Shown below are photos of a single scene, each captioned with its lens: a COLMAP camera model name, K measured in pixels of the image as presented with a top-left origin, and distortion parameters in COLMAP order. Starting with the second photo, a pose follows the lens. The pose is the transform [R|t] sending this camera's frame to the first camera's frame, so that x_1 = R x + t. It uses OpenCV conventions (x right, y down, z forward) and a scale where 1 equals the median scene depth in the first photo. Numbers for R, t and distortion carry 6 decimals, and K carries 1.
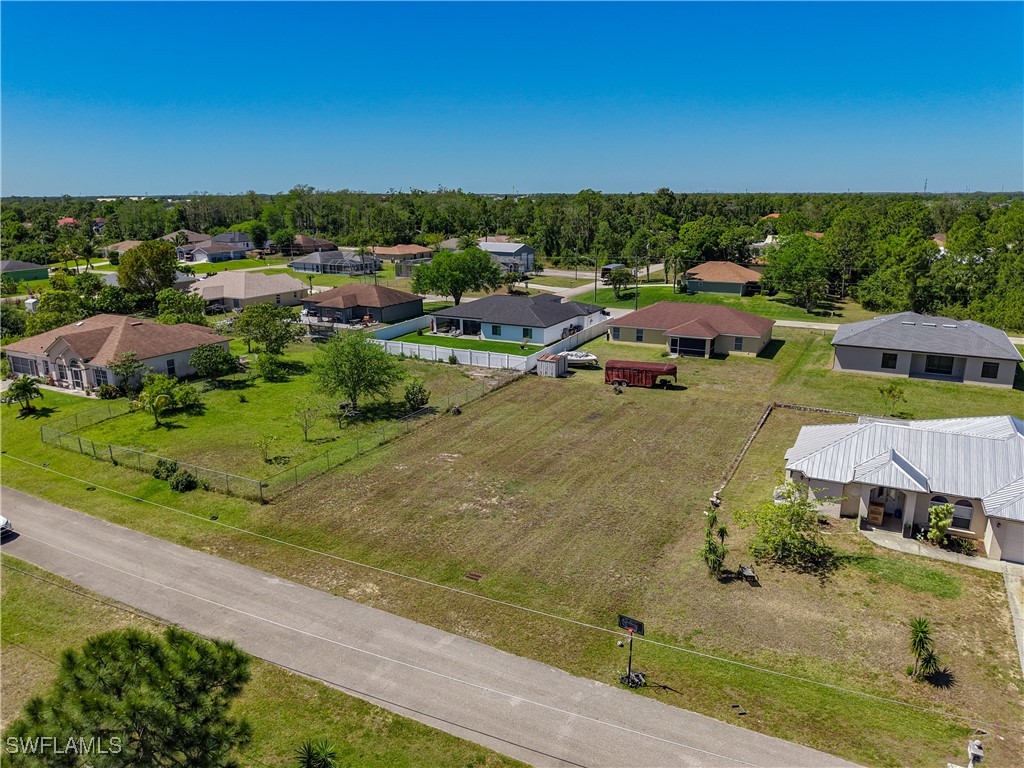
lens RADIAL K [[718.7, 0, 506.6], [0, 718.7, 380.6], [0, 0, 1]] dist [0.002061, -0.023947]
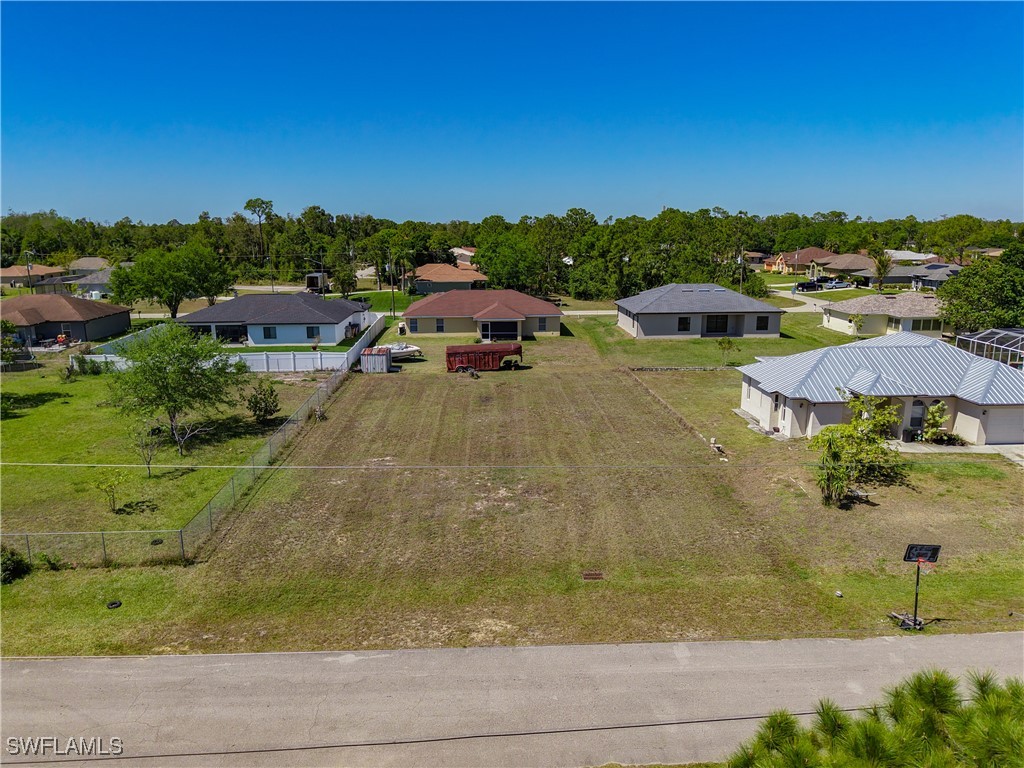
lens RADIAL K [[715.3, 0, 507.1], [0, 715.3, 381.4], [0, 0, 1]] dist [0.039833, -0.094738]
pose [[0.861752, -0.106639, 0.495995, -0.277969], [0.128079, 0.991720, -0.009308, 0.038660], [-0.490896, 0.071547, 0.868275, 0.220333]]
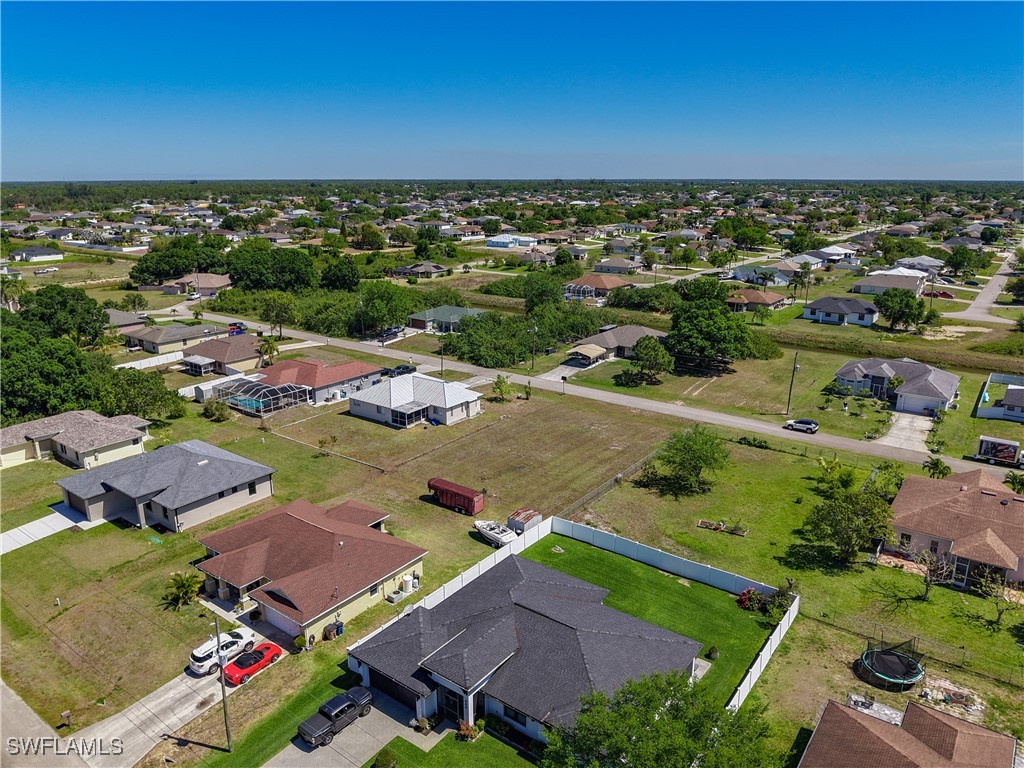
lens RADIAL K [[718.7, 0, 506.6], [0, 718.7, 380.6], [0, 0, 1]] dist [0.002061, -0.023947]
pose [[-0.987987, -0.036392, 0.150193, -0.059704], [0.044202, 0.864728, 0.500291, -0.810096], [-0.148082, 0.500920, -0.852731, 2.098153]]
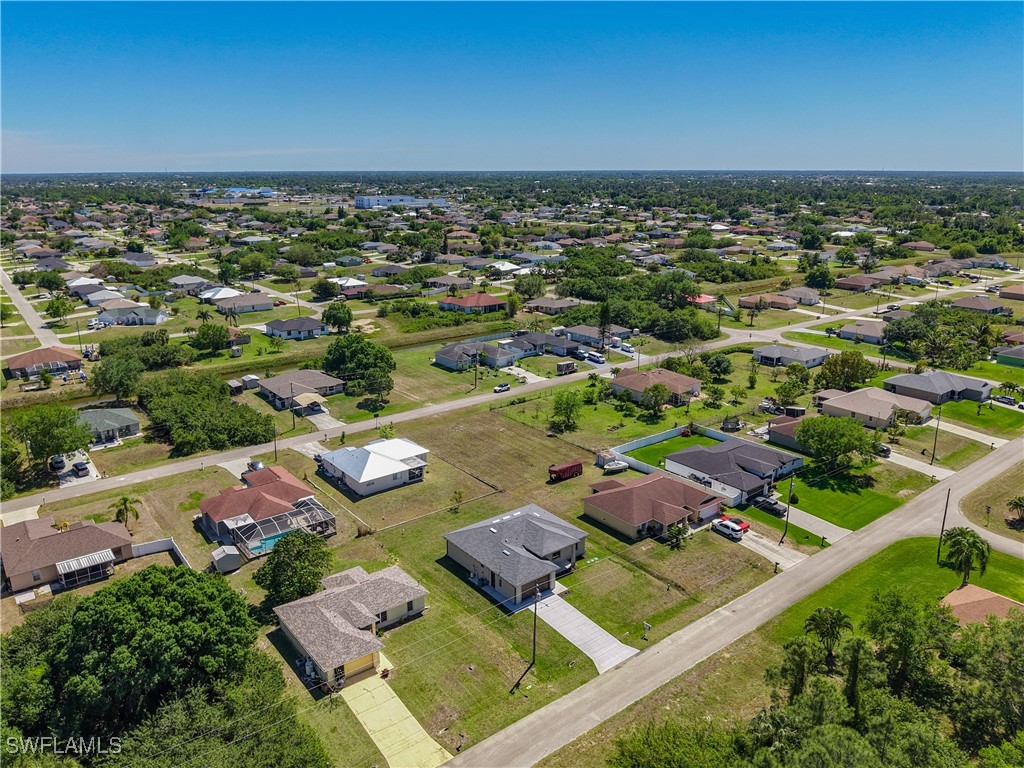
lens RADIAL K [[729.5, 0, 507.5], [0, 729.5, 384.6], [0, 0, 1]] dist [0.022317, -0.002718]
pose [[-0.407285, 0.261758, -0.874986, 2.004404], [-0.227049, 0.898951, 0.374613, -0.957015], [0.884629, 0.351239, -0.306698, 1.539544]]
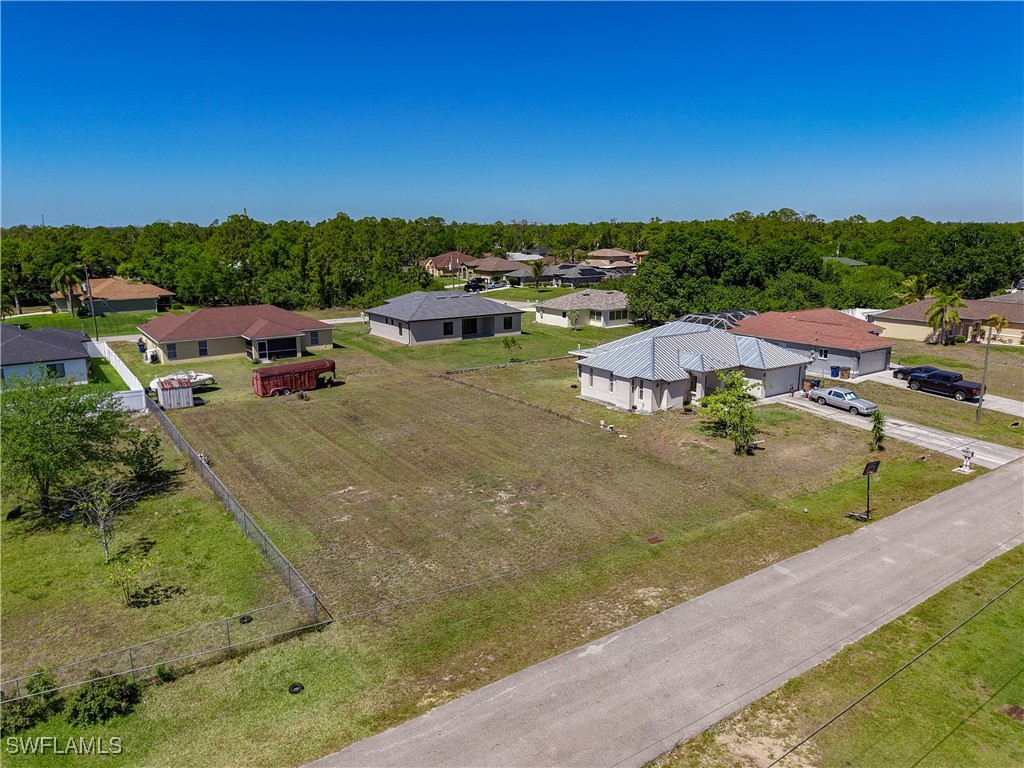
lens RADIAL K [[715.3, 0, 507.1], [0, 715.3, 381.4], [0, 0, 1]] dist [0.039833, -0.094738]
pose [[0.462503, -0.184052, 0.867304, -0.518144], [0.224550, 0.970639, 0.086236, -0.025353], [-0.857711, 0.154869, 0.490252, 0.399754]]
